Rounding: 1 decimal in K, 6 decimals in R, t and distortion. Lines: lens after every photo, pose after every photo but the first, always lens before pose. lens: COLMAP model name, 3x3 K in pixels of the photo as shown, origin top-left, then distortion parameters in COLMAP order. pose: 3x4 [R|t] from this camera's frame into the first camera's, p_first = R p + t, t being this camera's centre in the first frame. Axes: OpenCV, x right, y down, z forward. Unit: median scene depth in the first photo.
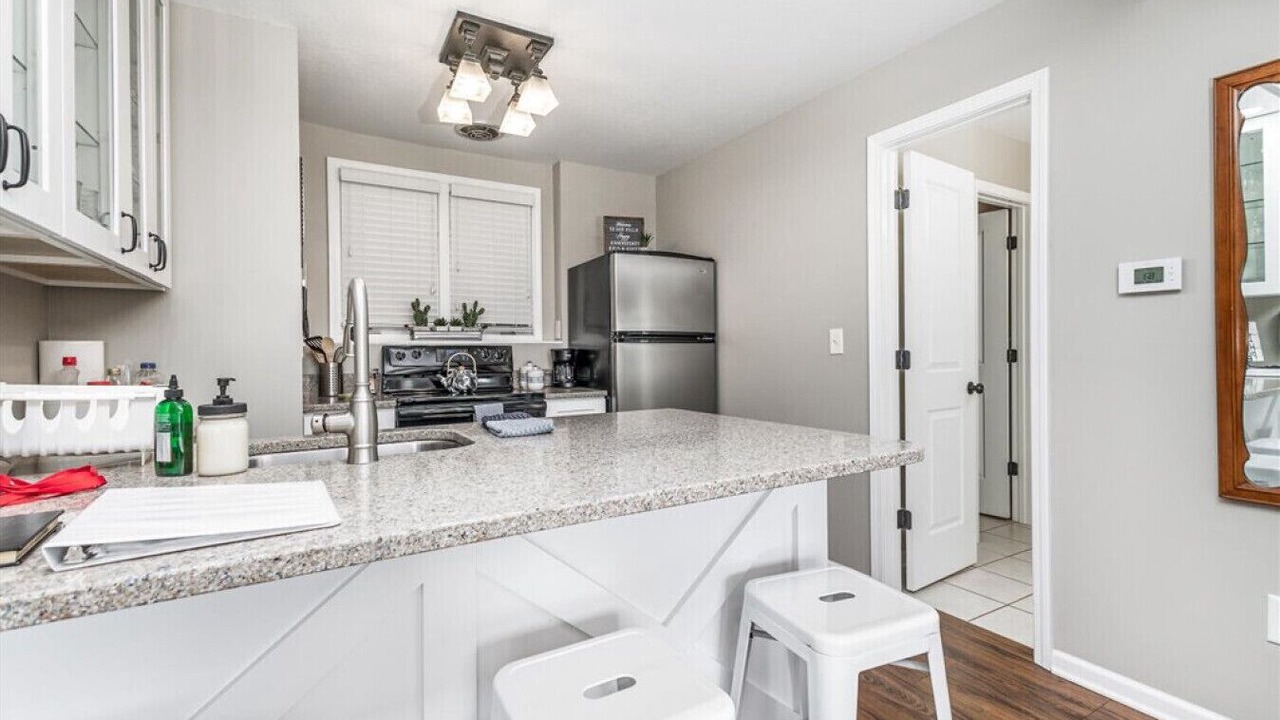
lens RADIAL K [[569.1, 0, 643.5], [0, 569.1, 353.8], [0, 0, 1]] dist [0.007083, -0.001253]
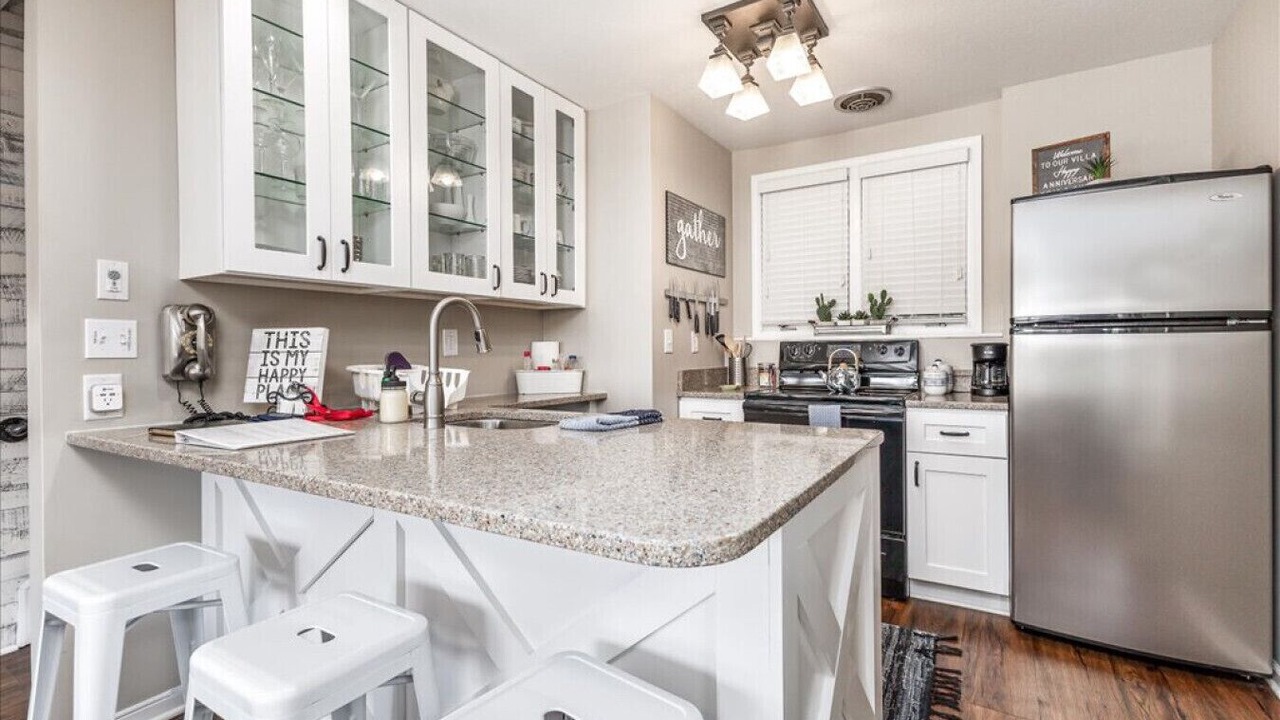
lens RADIAL K [[569.1, 0, 643.8], [0, 569.1, 352.5], [0, 0, 1]] dist [0.007083, -0.001253]
pose [[0.464726, 0.007275, -0.885425, 0.332181], [0.000250, 0.999965, 0.008347, -0.003023], [0.885455, -0.004101, 0.464708, 0.267644]]
